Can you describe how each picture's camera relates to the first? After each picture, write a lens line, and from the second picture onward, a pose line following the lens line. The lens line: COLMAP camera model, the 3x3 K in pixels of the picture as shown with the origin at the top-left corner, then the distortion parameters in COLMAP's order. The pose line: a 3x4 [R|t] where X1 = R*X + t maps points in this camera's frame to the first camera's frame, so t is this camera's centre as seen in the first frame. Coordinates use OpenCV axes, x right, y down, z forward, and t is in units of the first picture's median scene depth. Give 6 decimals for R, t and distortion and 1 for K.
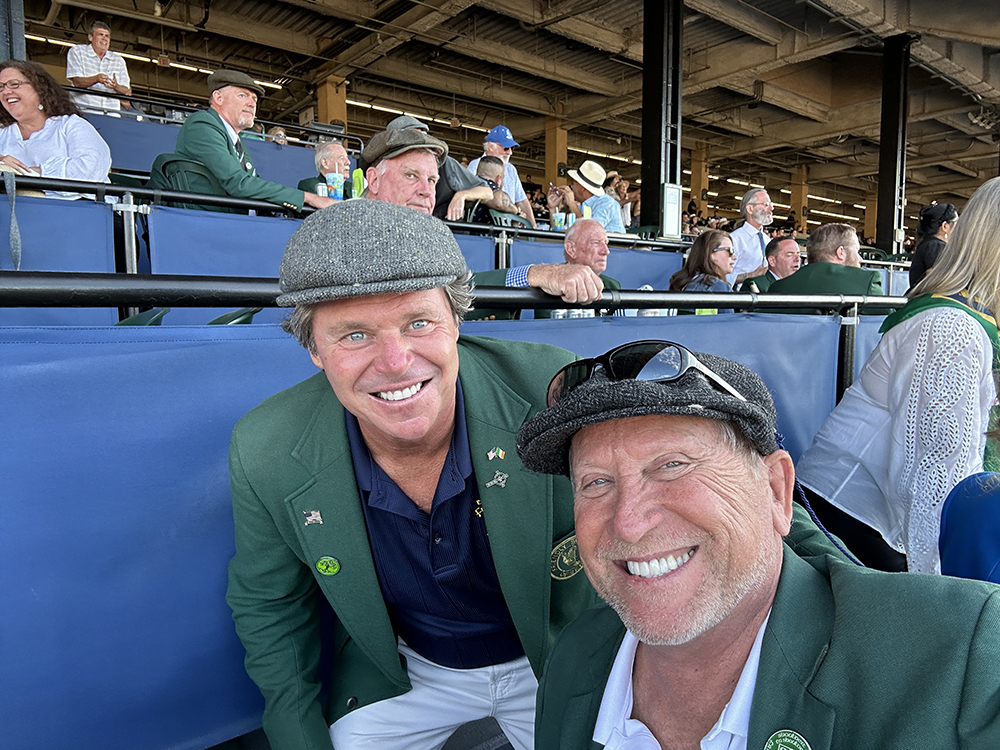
lens RADIAL K [[718.9, 0, 503.7], [0, 718.9, 379.8], [0, 0, 1]] dist [0.070120, -0.090156]
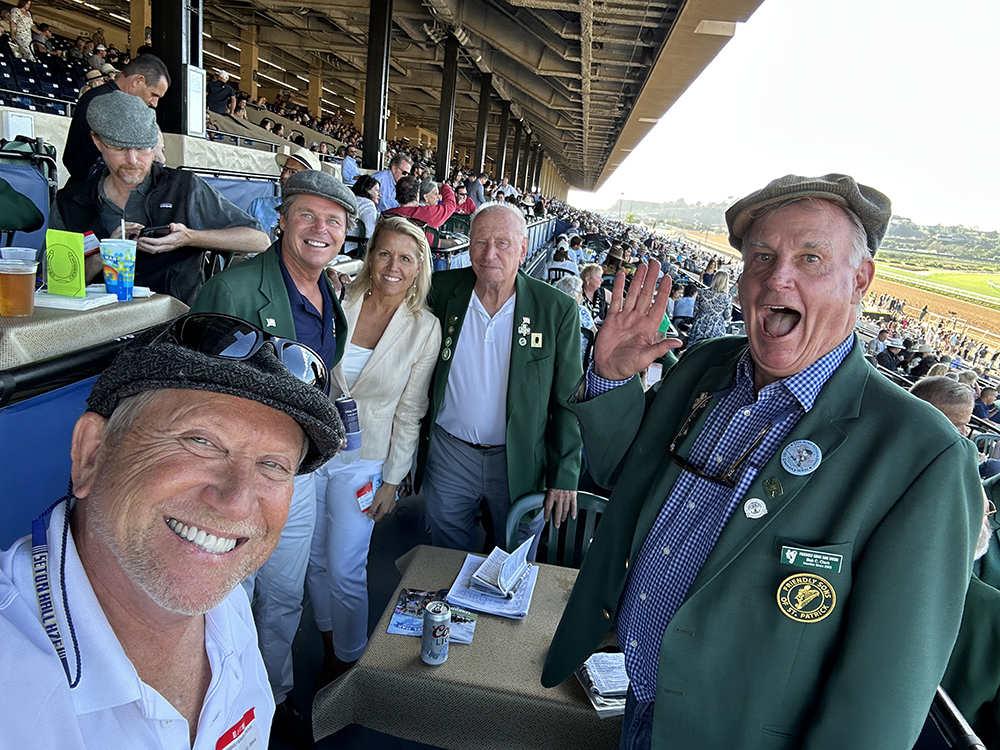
lens RADIAL K [[718.9, 0, 503.7], [0, 718.9, 379.8], [0, 0, 1]] dist [0.070120, -0.090156]
pose [[0.713419, -0.089248, 0.695031, -0.065389], [-0.057744, 0.980995, 0.185240, -0.059870], [-0.698355, -0.172288, 0.694707, 0.089768]]
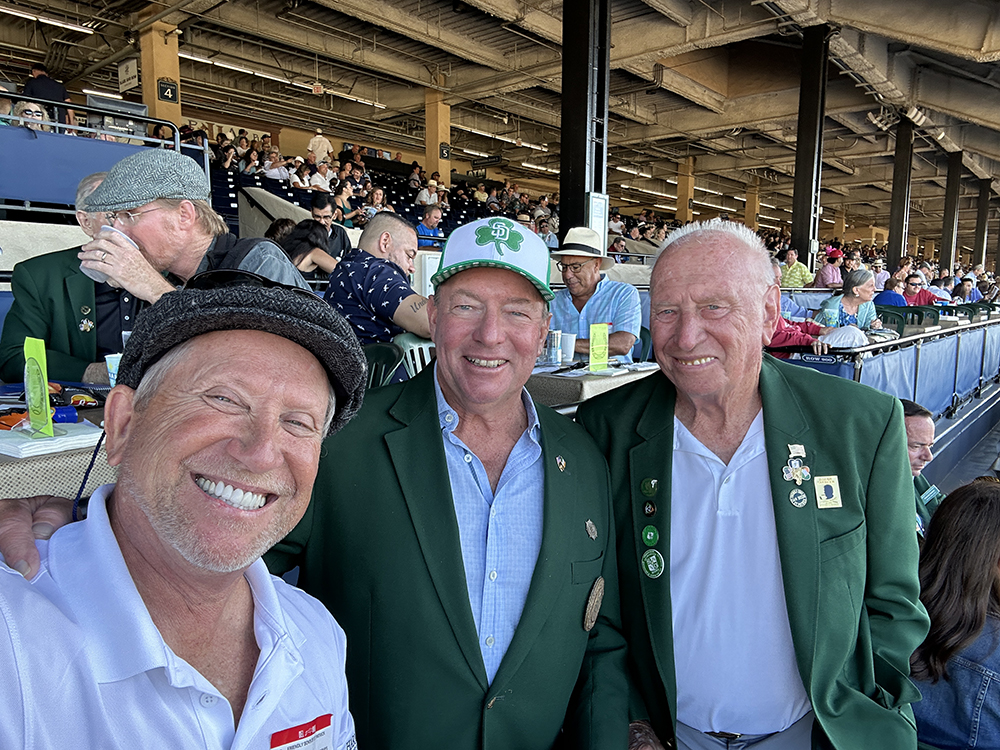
lens RADIAL K [[718.9, 0, 503.7], [0, 718.9, 379.8], [0, 0, 1]] dist [0.070120, -0.090156]
pose [[0.983908, -0.009812, 0.178405, -0.010235], [0.002351, 0.999115, 0.041985, -0.056669], [-0.178659, -0.040890, 0.983061, 0.127242]]
